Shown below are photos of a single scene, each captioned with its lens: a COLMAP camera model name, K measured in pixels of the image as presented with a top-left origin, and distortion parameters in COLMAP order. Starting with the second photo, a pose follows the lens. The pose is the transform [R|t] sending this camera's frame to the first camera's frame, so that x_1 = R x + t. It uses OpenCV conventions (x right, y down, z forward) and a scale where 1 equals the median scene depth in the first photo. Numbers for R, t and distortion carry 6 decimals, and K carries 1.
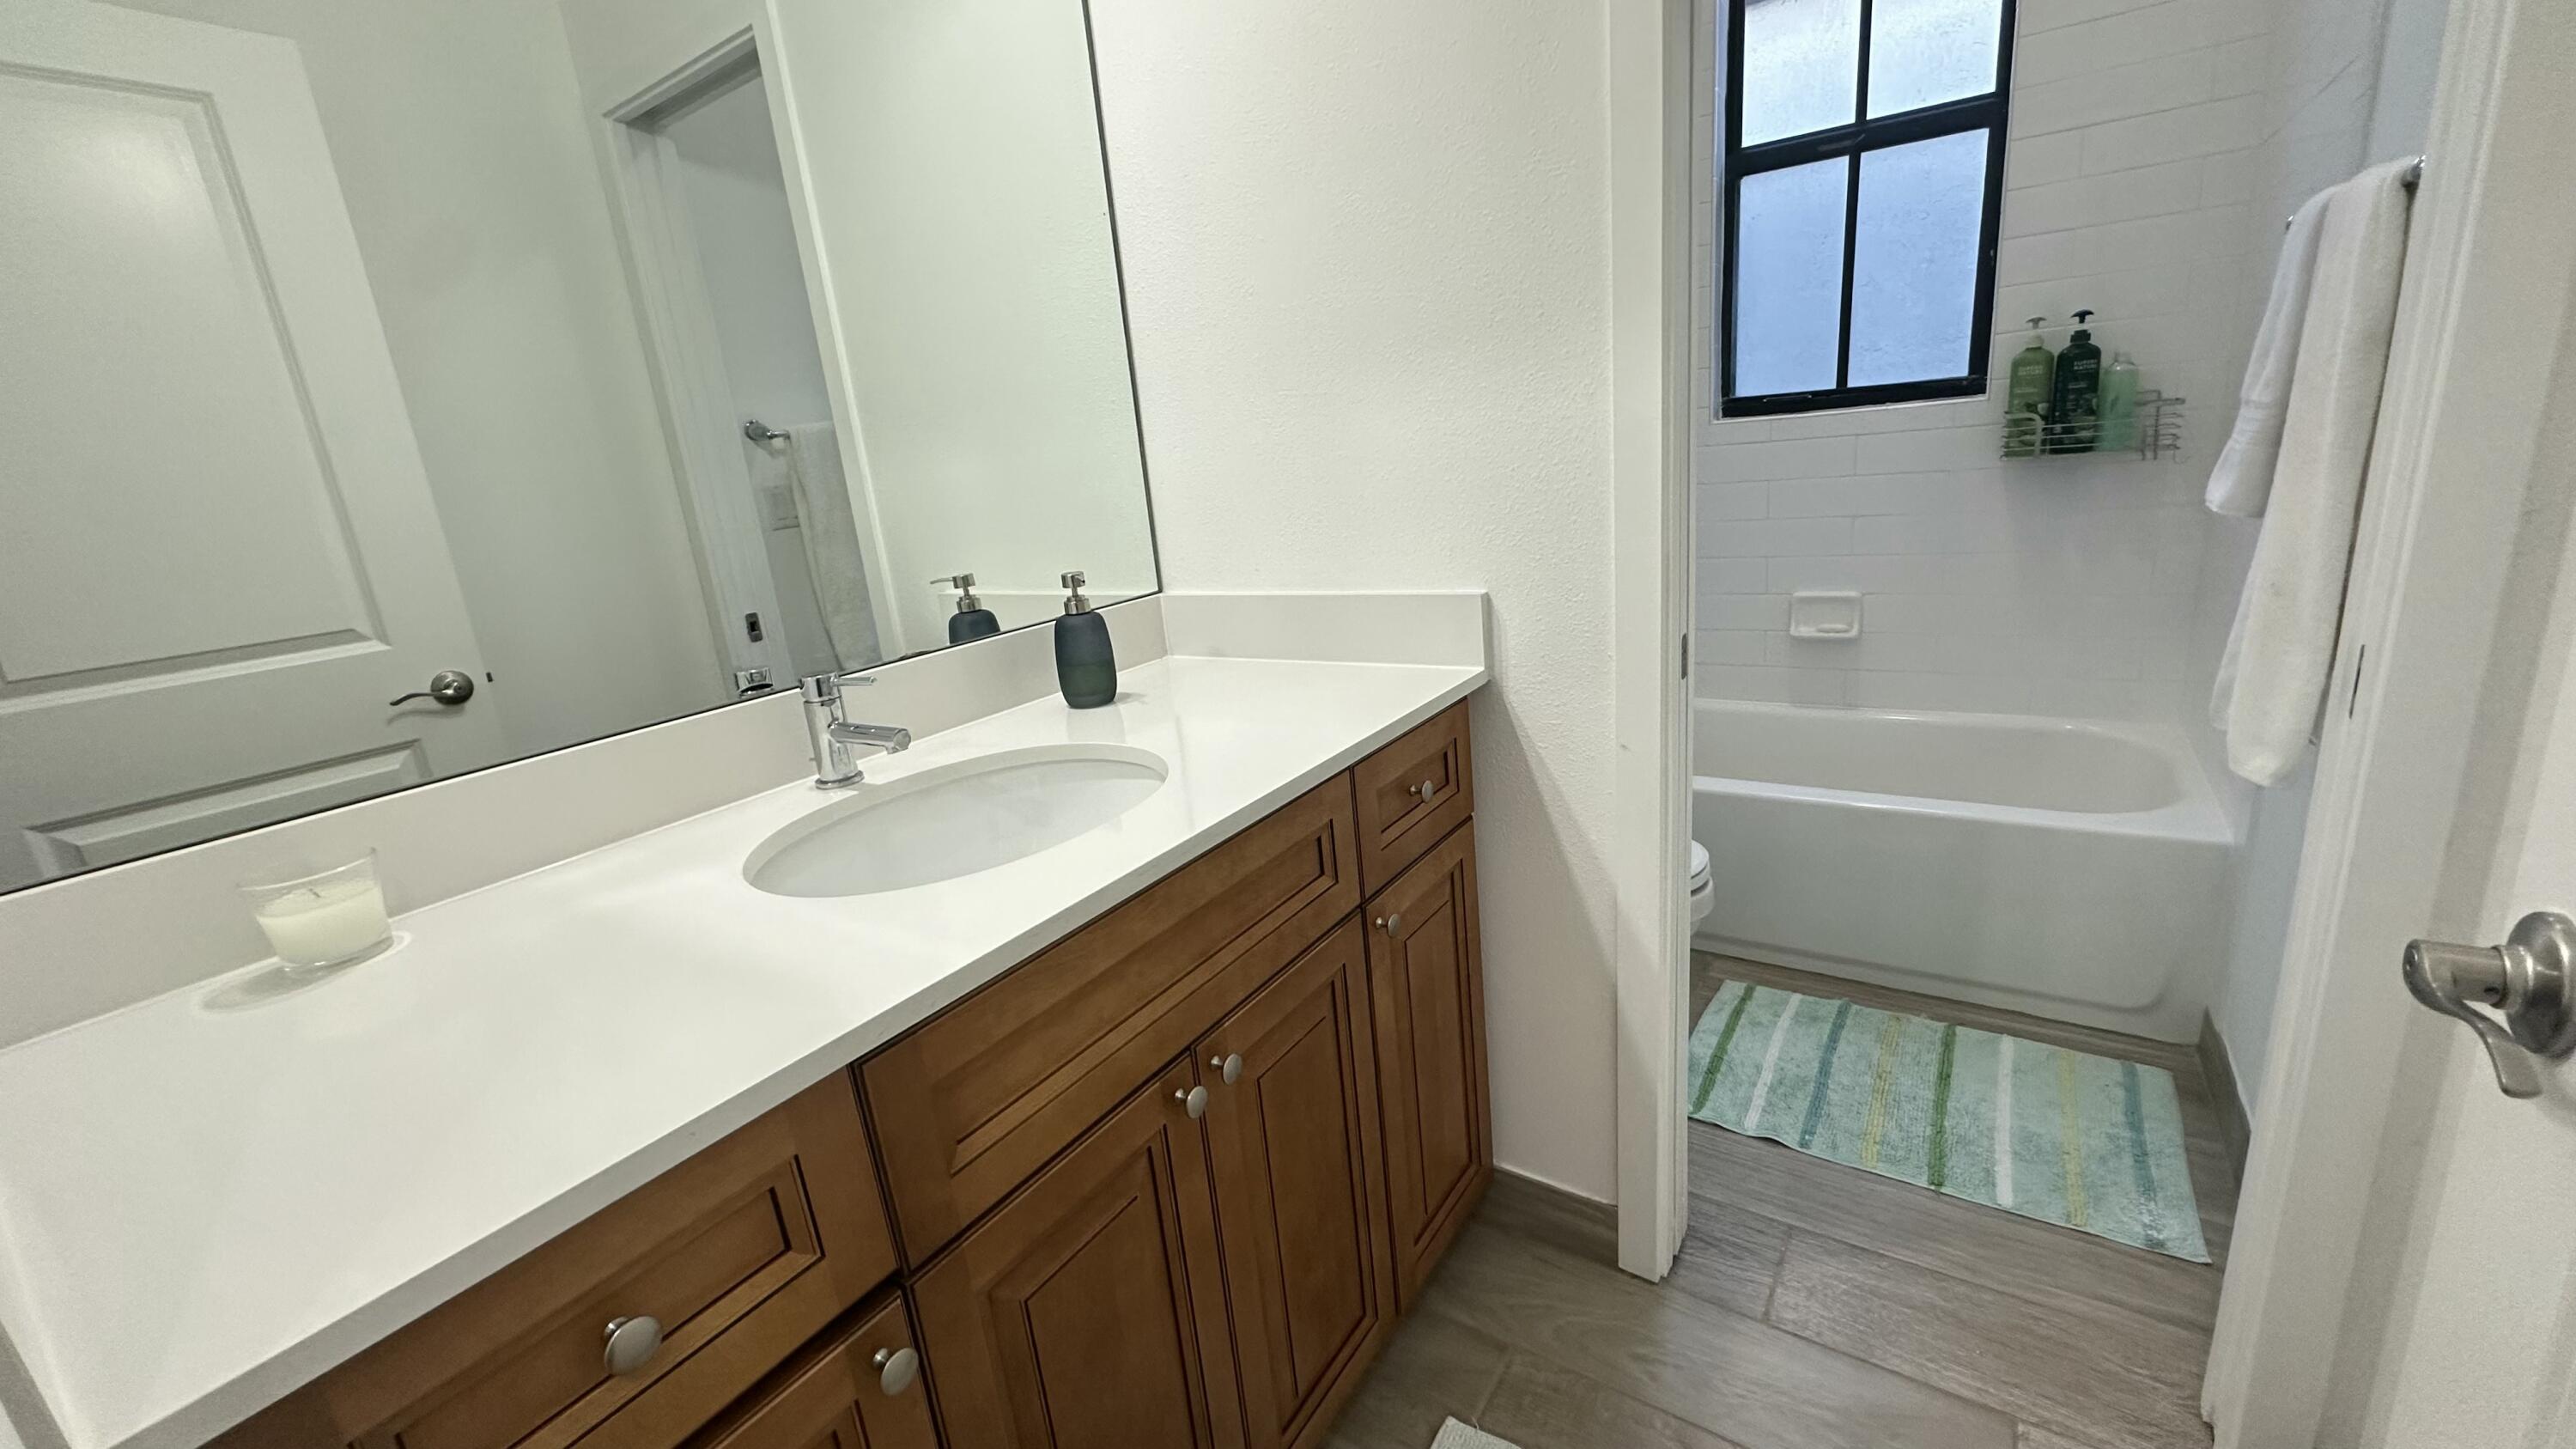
lens RADIAL K [[1027.1, 0, 1284.6], [0, 1027.1, 726.7], [0, 0, 1]] dist [-0.004438, 0.000603]
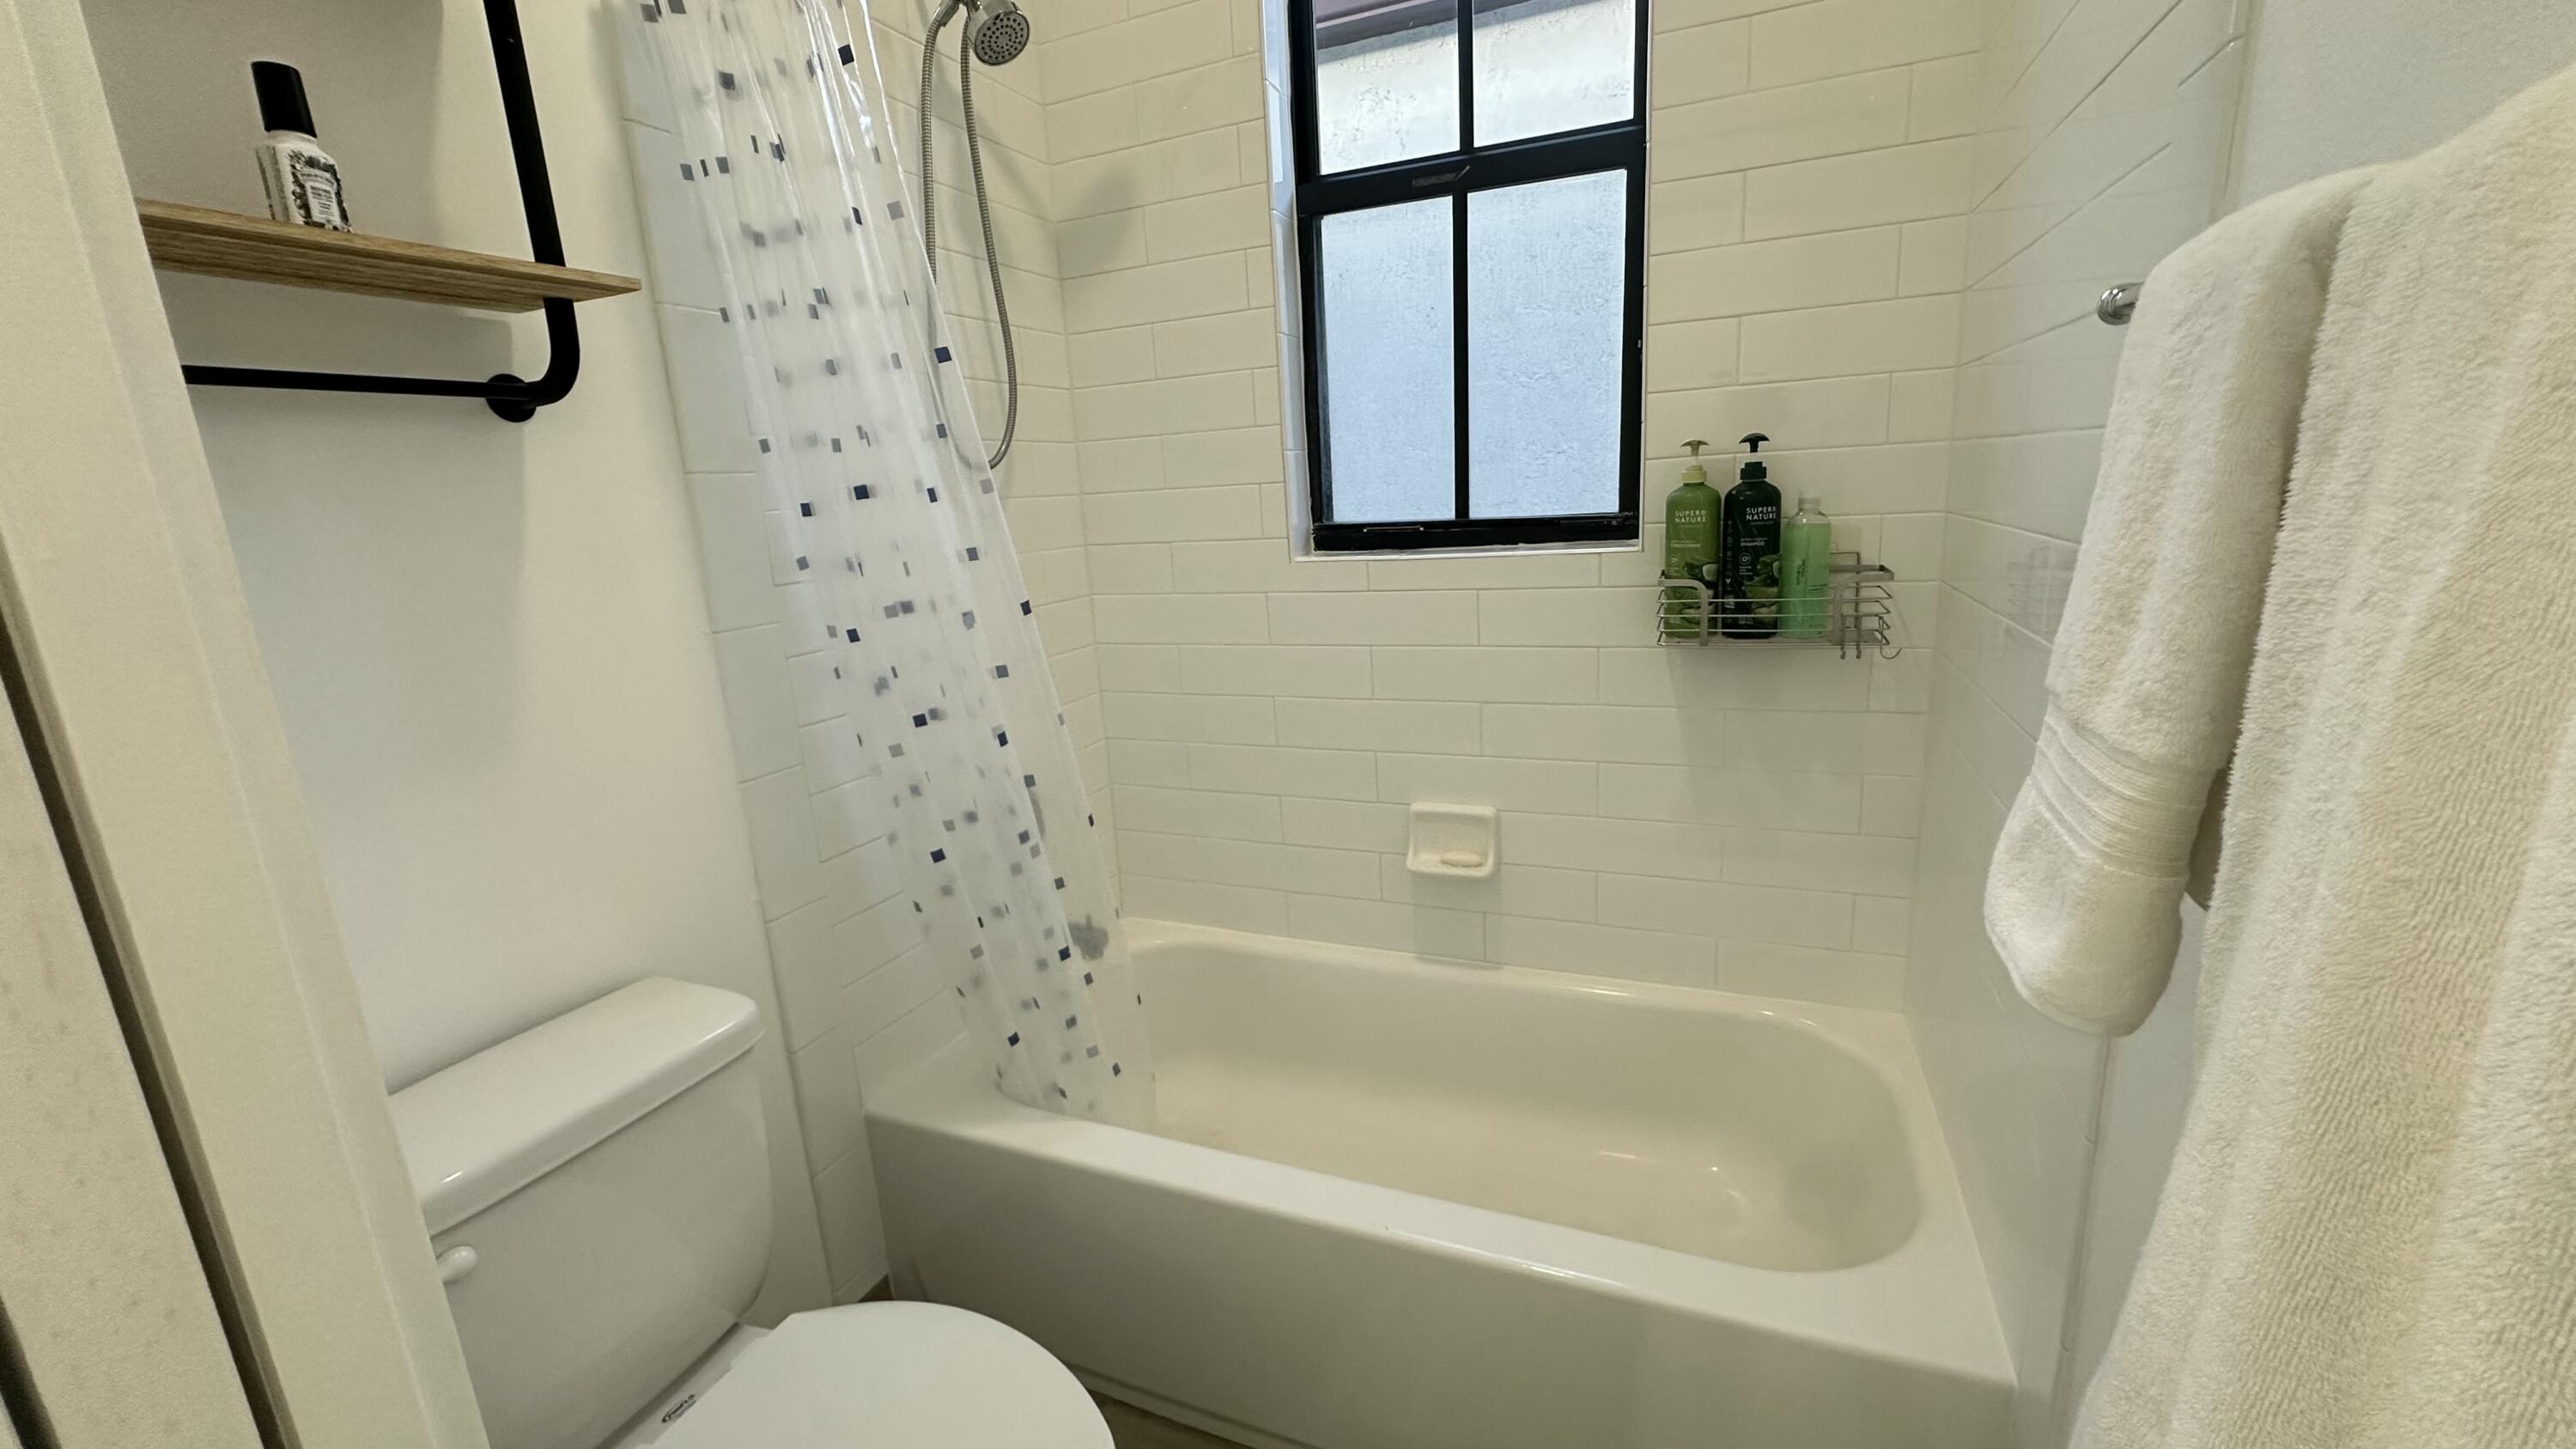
lens RADIAL K [[1027.1, 0, 1290.0], [0, 1027.1, 721.3], [0, 0, 1]] dist [-0.004438, 0.000603]
pose [[0.979860, -0.005227, 0.199616, 0.329754], [0.017253, 0.998135, -0.058555, -0.175641], [-0.198938, 0.060820, 0.978123, 0.394237]]
